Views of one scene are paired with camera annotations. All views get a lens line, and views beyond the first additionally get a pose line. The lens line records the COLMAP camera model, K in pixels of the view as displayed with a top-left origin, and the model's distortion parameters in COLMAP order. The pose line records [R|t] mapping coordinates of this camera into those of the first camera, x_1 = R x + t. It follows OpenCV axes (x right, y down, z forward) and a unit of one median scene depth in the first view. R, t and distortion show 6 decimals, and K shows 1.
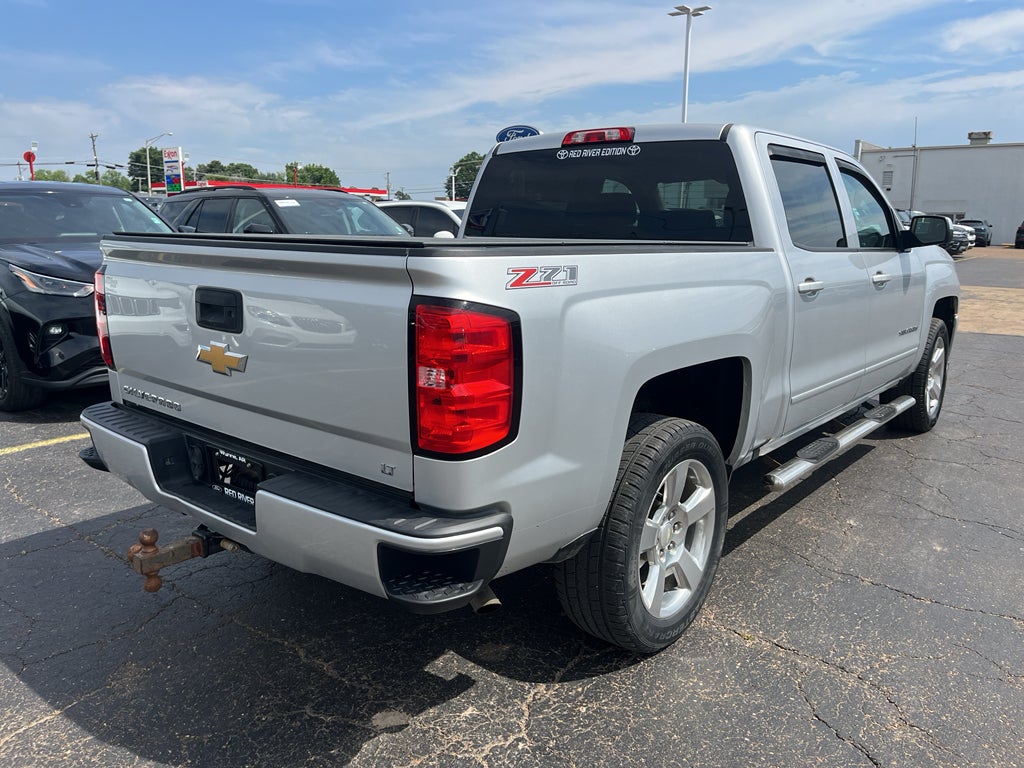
lens RADIAL K [[766.9, 0, 520.1], [0, 766.9, 391.5], [0, 0, 1]] dist [0.076132, -0.105664]
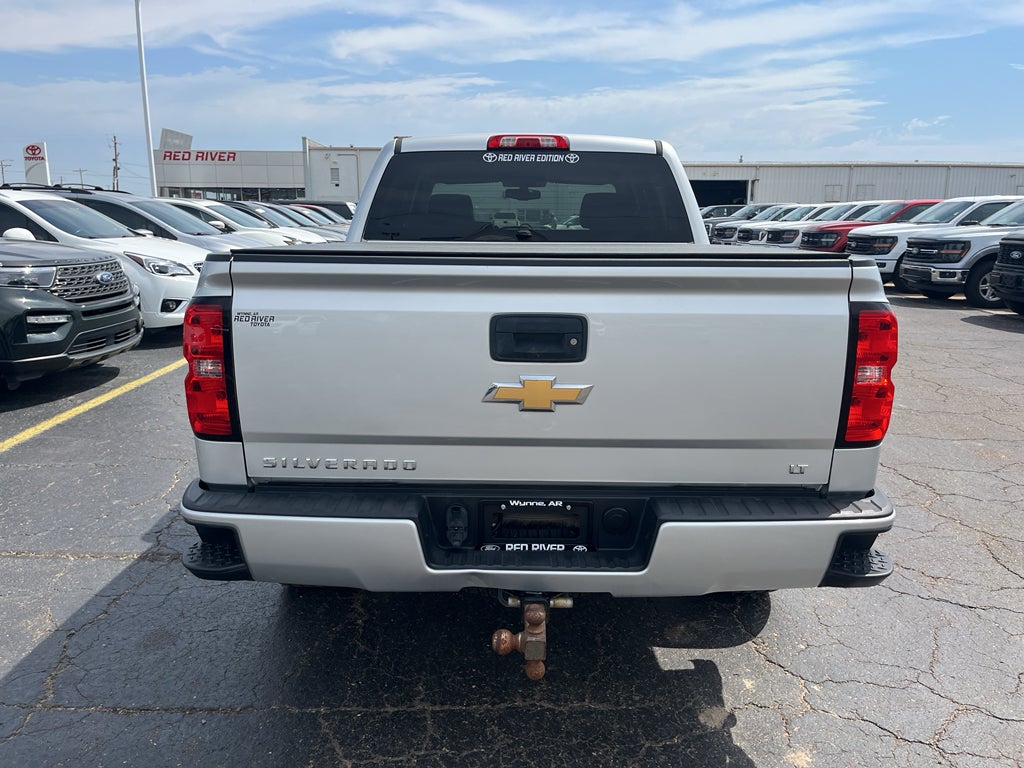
lens RADIAL K [[761.9, 0, 511.9], [0, 761.9, 394.6], [0, 0, 1]] dist [0.061441, -0.075146]
pose [[0.778350, -0.142382, 0.611473, -0.891459], [0.132555, 0.989258, 0.061620, -0.094068], [-0.613678, 0.033092, 0.788863, 0.326238]]
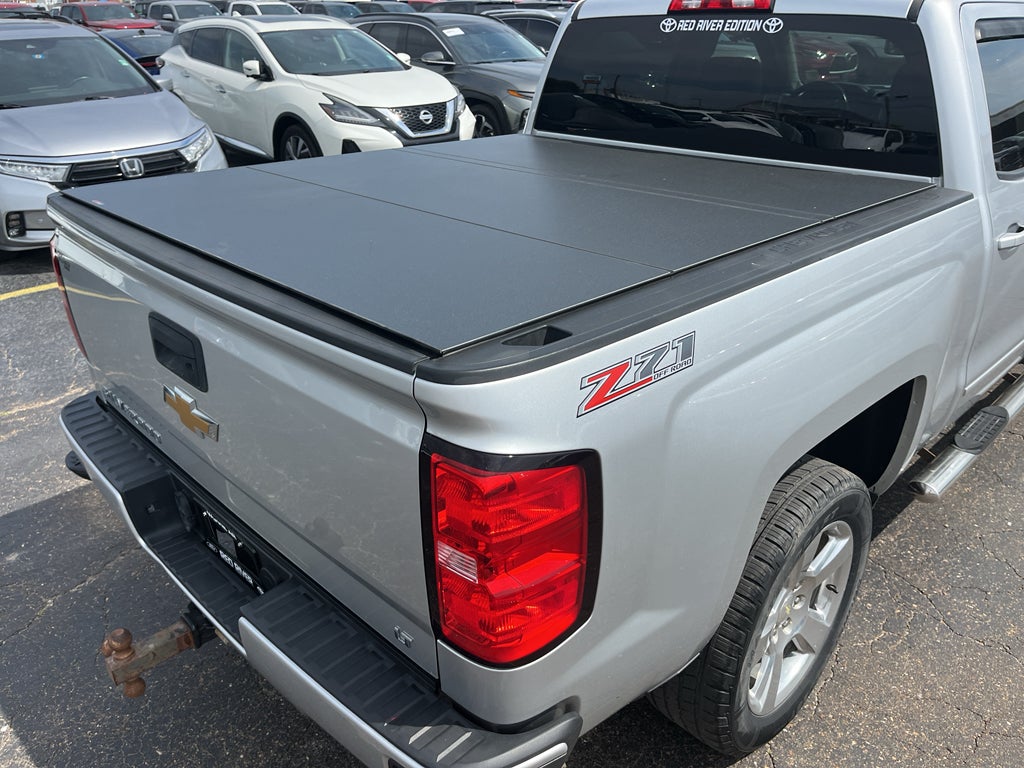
lens RADIAL K [[766.9, 0, 520.1], [0, 766.9, 391.5], [0, 0, 1]] dist [0.076132, -0.105664]
pose [[0.994714, 0.027395, -0.098959, -0.003284], [-0.003281, 0.971742, 0.236022, -0.224826], [0.102628, -0.234449, 0.966696, 0.312065]]
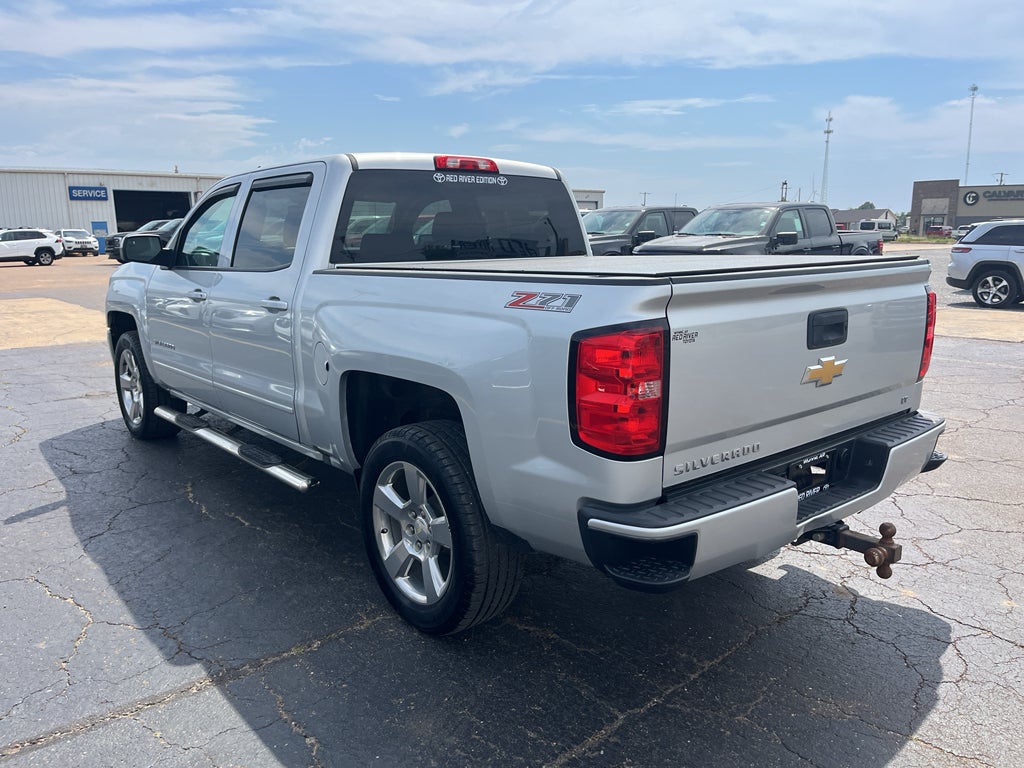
lens RADIAL K [[761.9, 0, 511.9], [0, 761.9, 394.6], [0, 0, 1]] dist [0.061441, -0.075146]
pose [[0.191974, -0.214924, 0.957577, -1.479507], [0.219161, 0.960473, 0.171637, -0.287799], [-0.956616, 0.176914, 0.231489, 1.129020]]
